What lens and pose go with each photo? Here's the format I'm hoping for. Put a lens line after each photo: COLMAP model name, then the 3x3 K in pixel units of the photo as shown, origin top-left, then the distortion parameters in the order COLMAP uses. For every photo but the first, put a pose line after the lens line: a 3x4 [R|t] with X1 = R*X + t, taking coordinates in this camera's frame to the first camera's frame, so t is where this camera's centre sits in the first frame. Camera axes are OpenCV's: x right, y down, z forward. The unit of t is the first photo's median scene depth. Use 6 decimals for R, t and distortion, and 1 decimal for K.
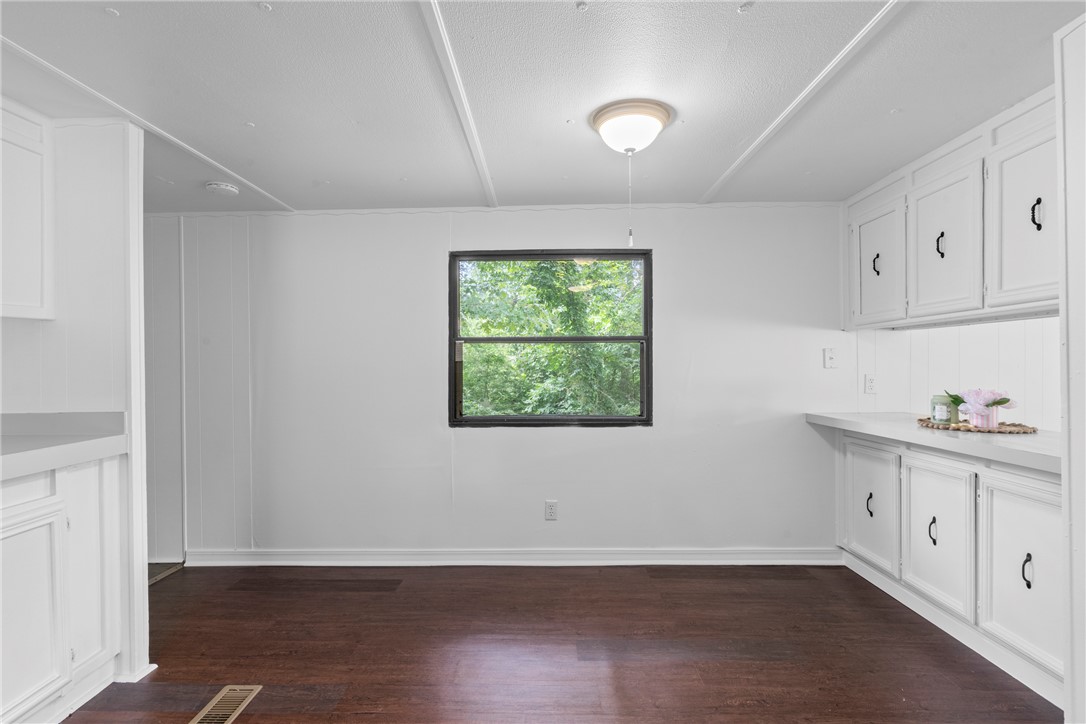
lens RADIAL K [[494.3, 0, 543.0], [0, 494.3, 358.4], [0, 0, 1]] dist [-0.001066, 0.001866]
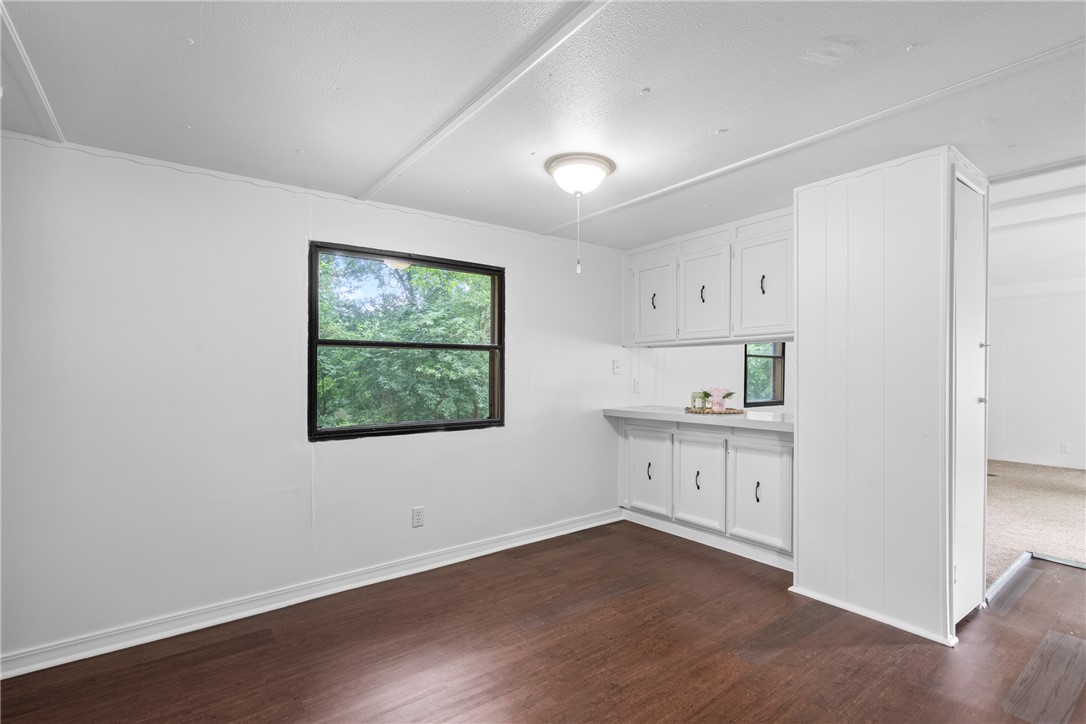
lens RADIAL K [[494.3, 0, 547.7], [0, 494.3, 371.3], [0, 0, 1]] dist [-0.001066, 0.001866]
pose [[0.792891, 0.004131, 0.609349, -0.412046], [-0.010261, 0.999926, 0.006573, 0.004449], [-0.609277, -0.011464, 0.792875, 0.057948]]
